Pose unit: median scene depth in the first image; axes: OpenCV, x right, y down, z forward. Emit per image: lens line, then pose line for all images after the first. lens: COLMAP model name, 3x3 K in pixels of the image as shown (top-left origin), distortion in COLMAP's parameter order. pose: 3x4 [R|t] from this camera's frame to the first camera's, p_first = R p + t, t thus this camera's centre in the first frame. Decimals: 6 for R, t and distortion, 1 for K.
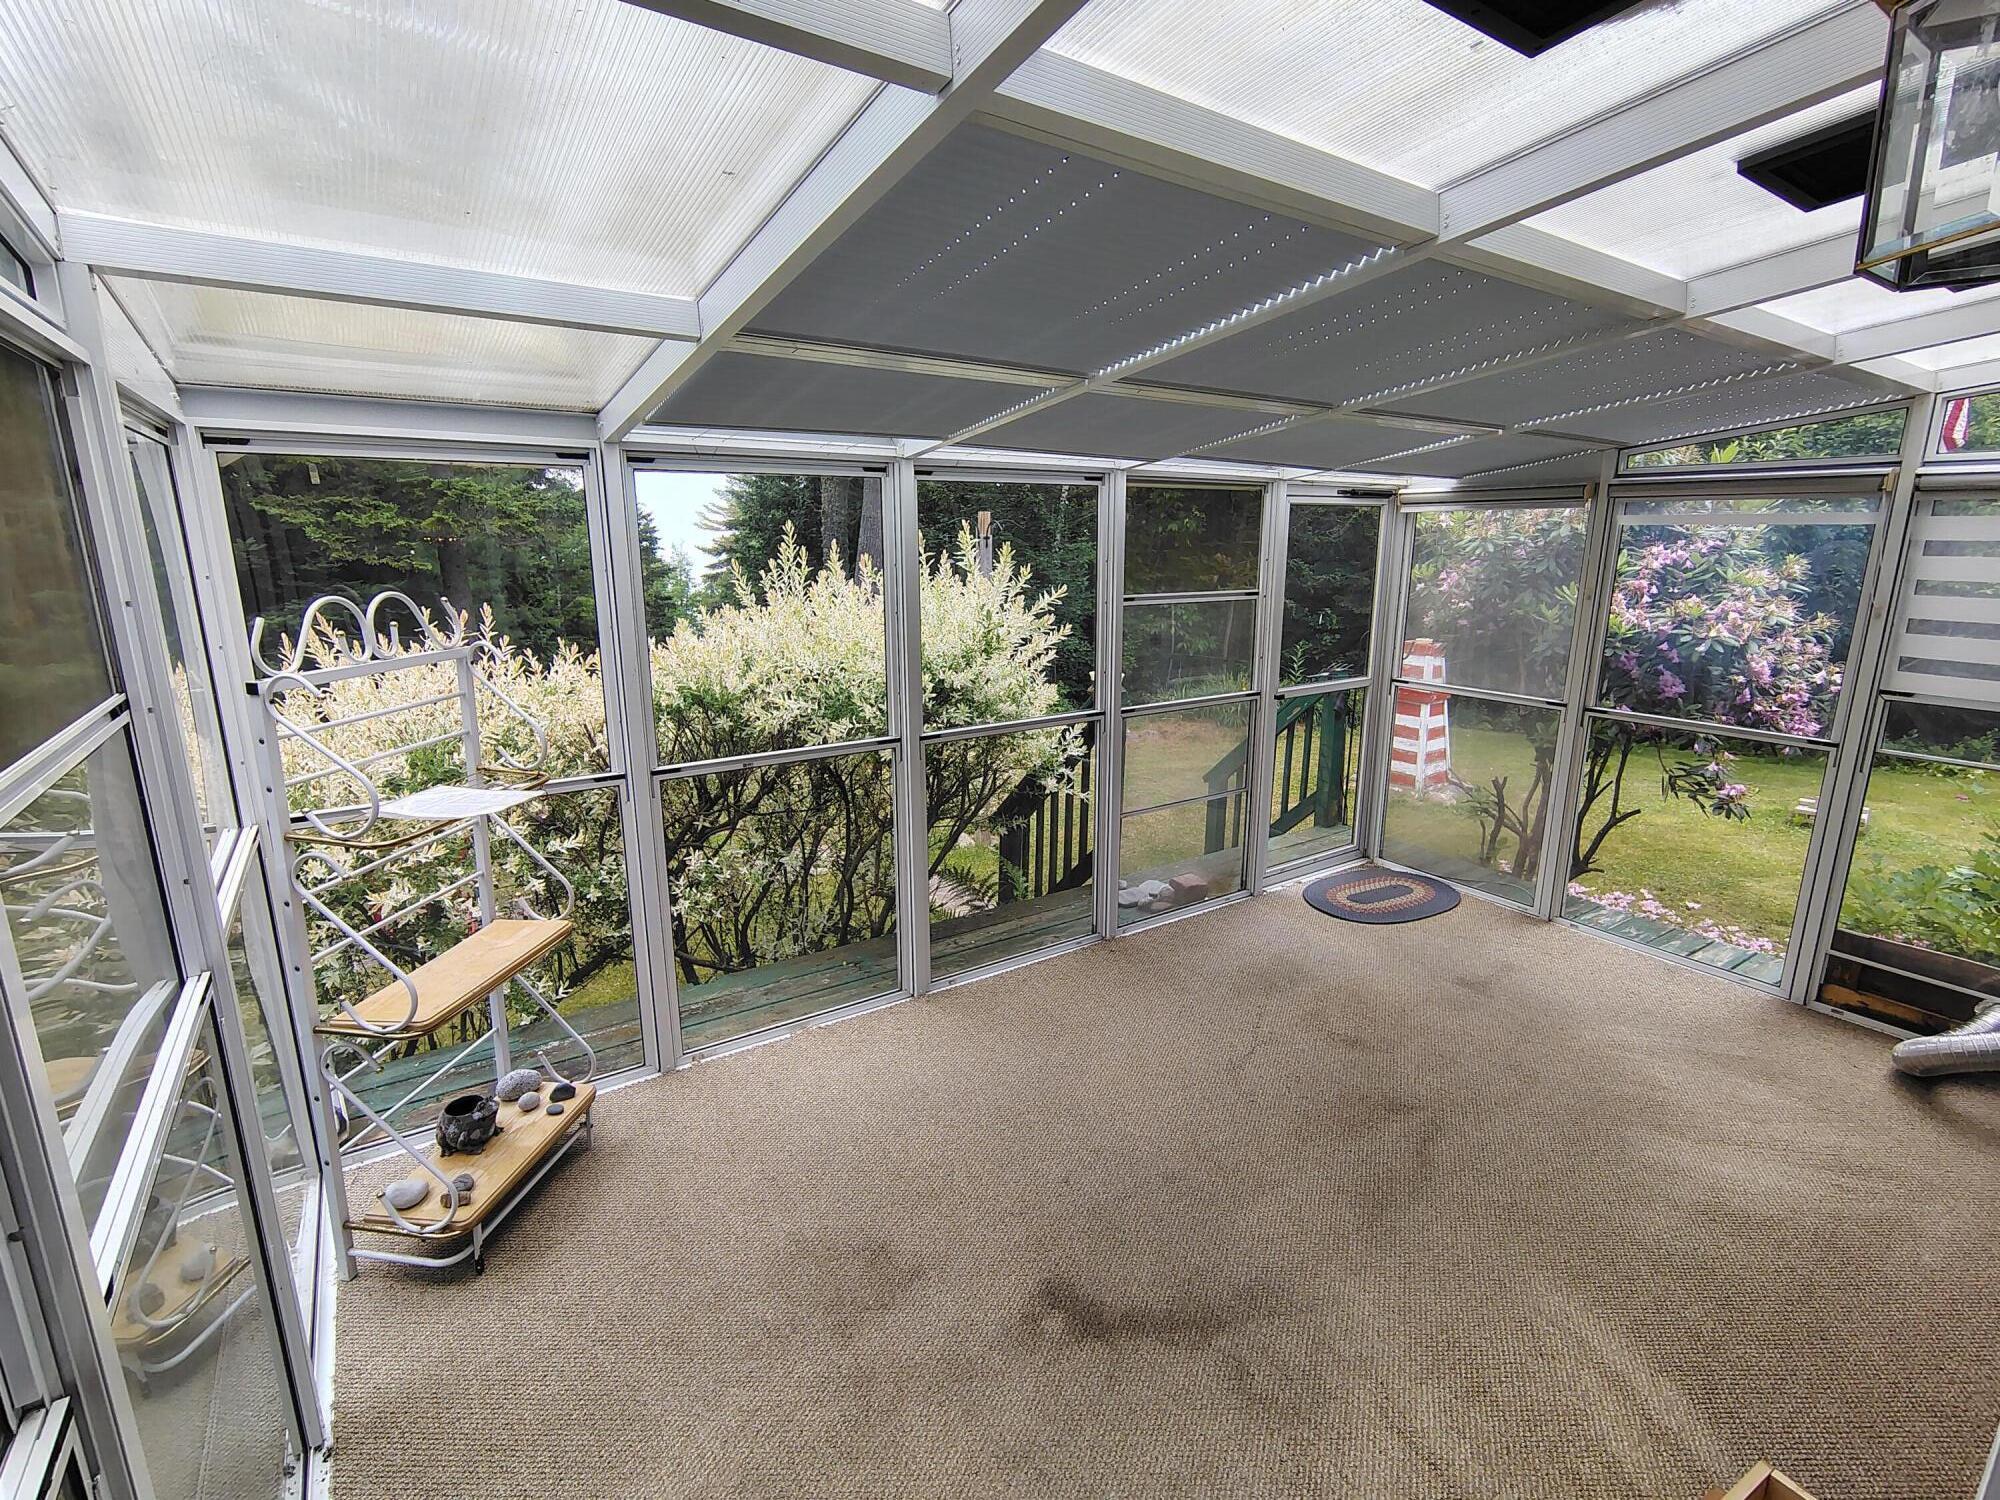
lens RADIAL K [[932.6, 0, 998.3], [0, 932.6, 756.9], [0, 0, 1]] dist [-0.005985, 0.001712]
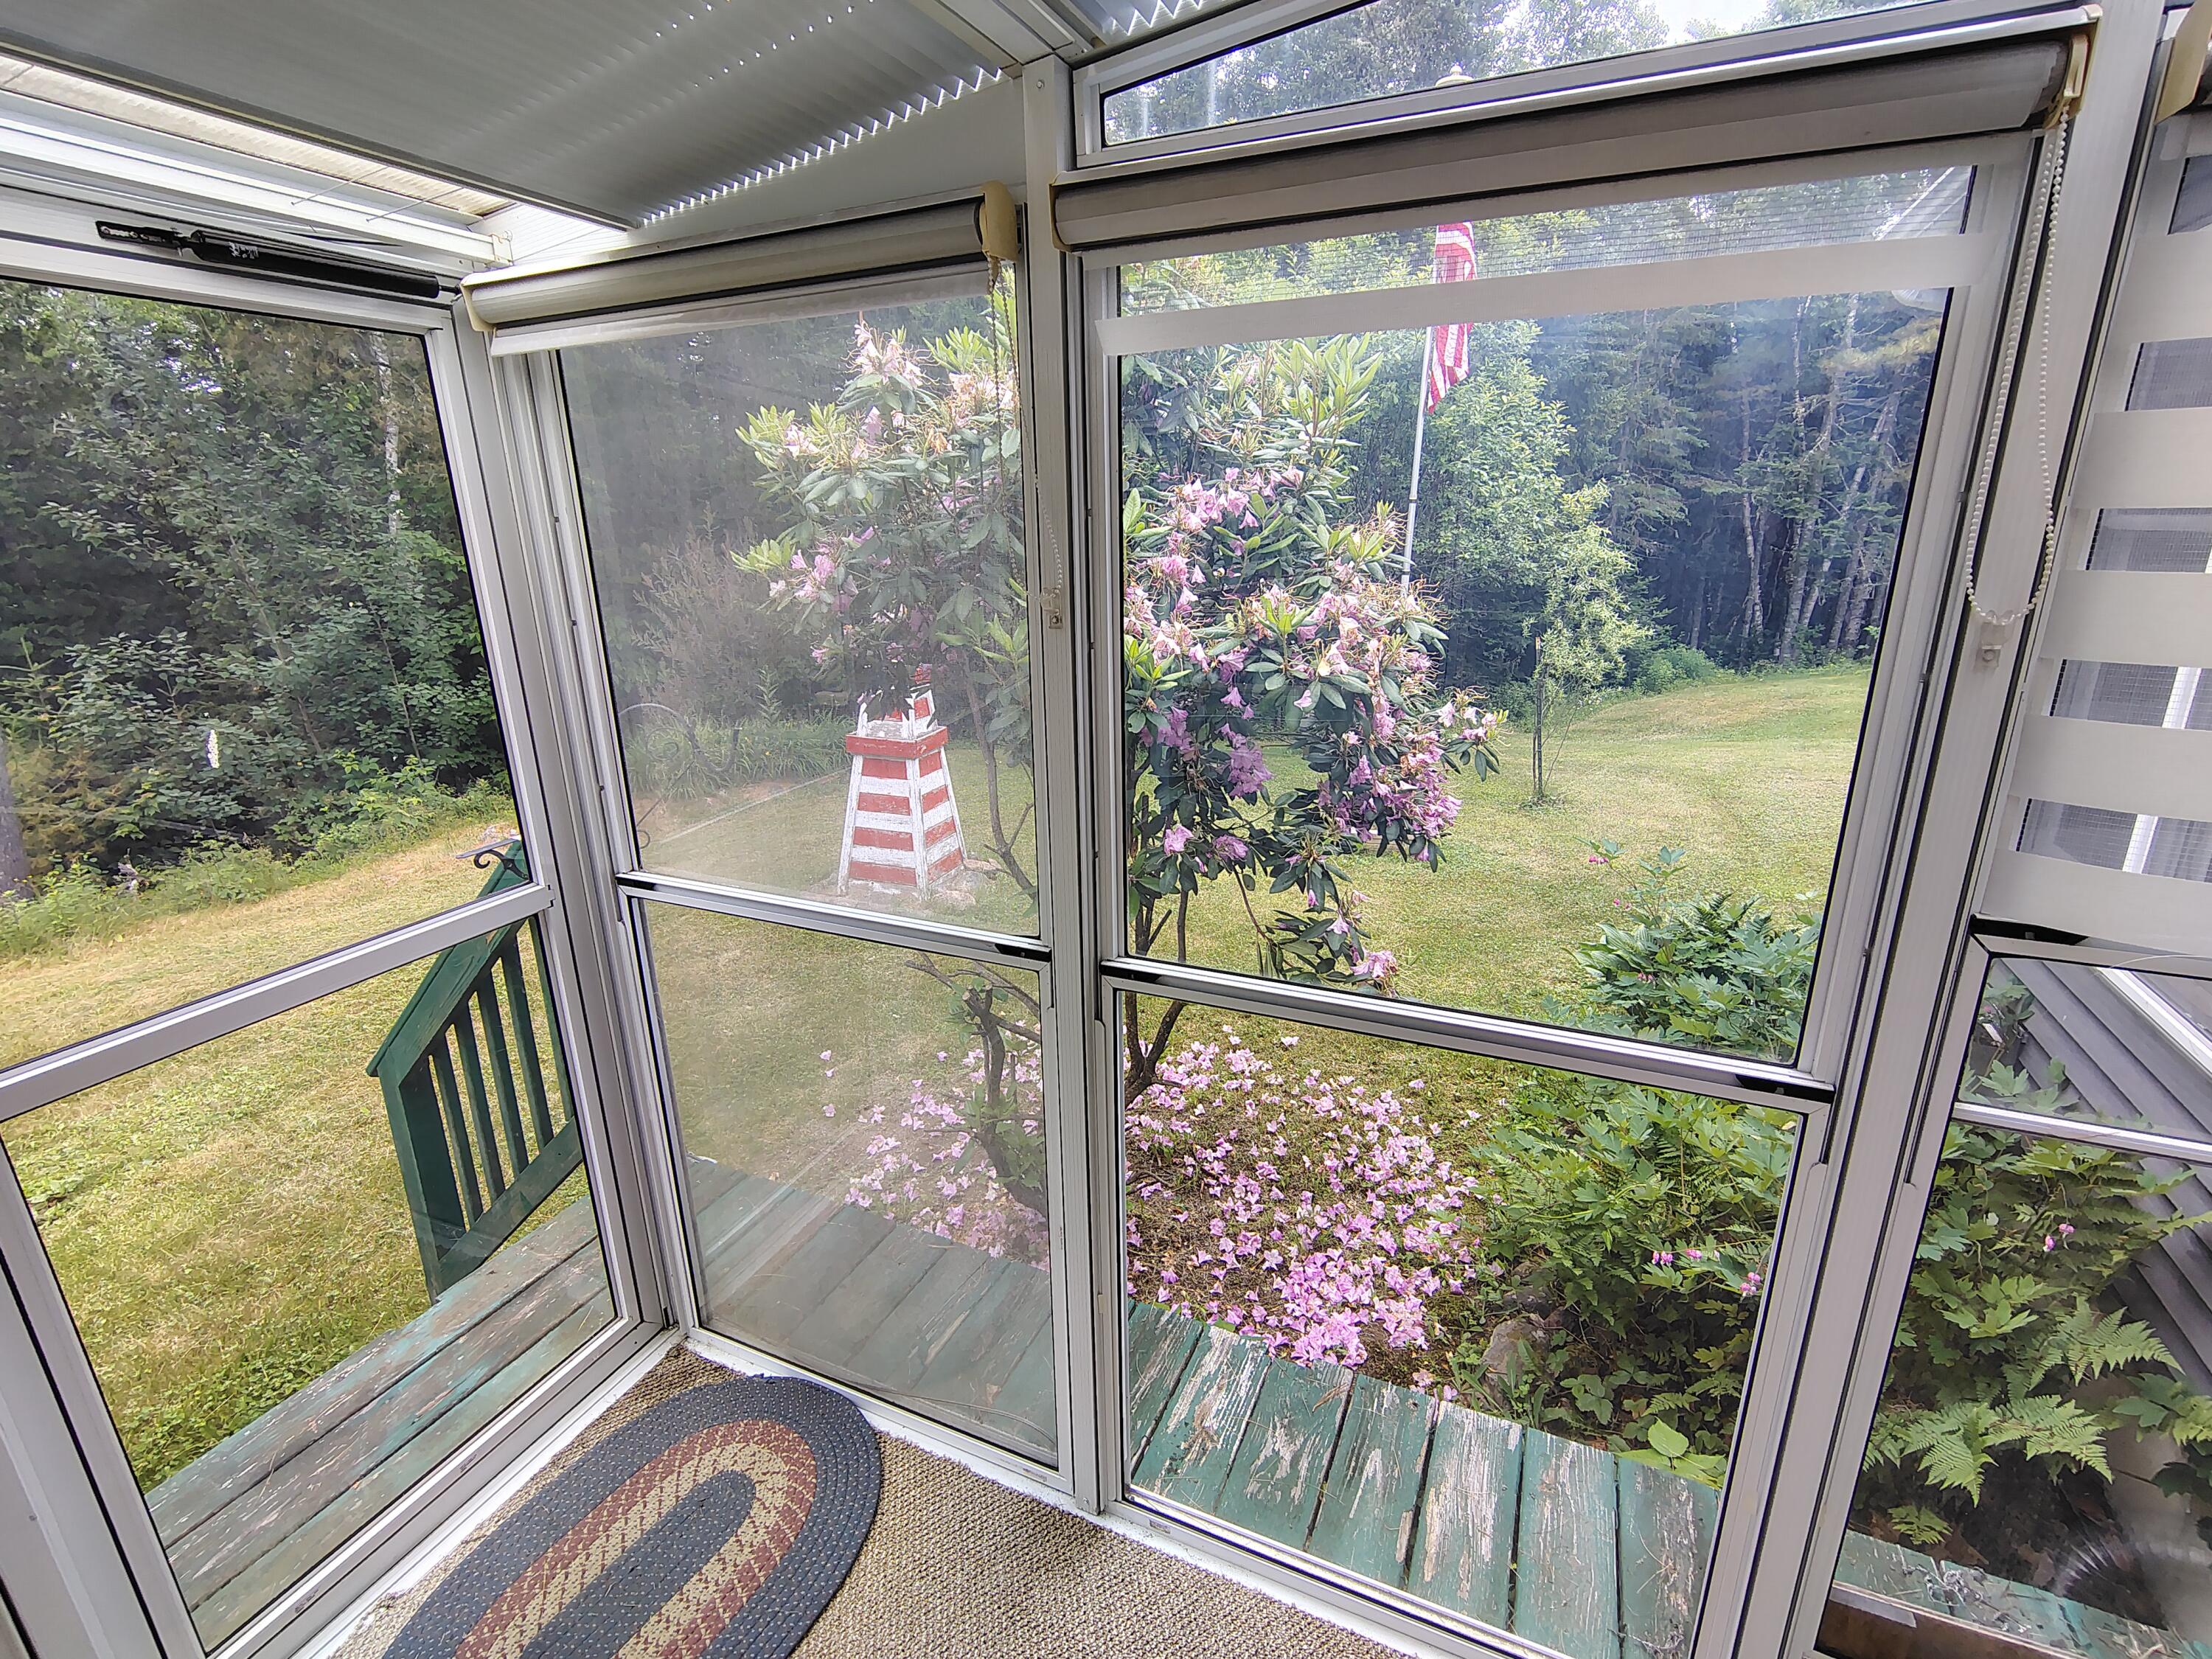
lens RADIAL K [[1031.5, 0, 1107.5], [0, 1031.5, 833.7], [0, 0, 1]] dist [-0.005985, 0.001712]
pose [[0.847650, -0.169941, 0.502603, 0.381410], [0.139719, 0.985375, 0.097538, -0.108210], [-0.511829, -0.012454, 0.858997, 0.572932]]
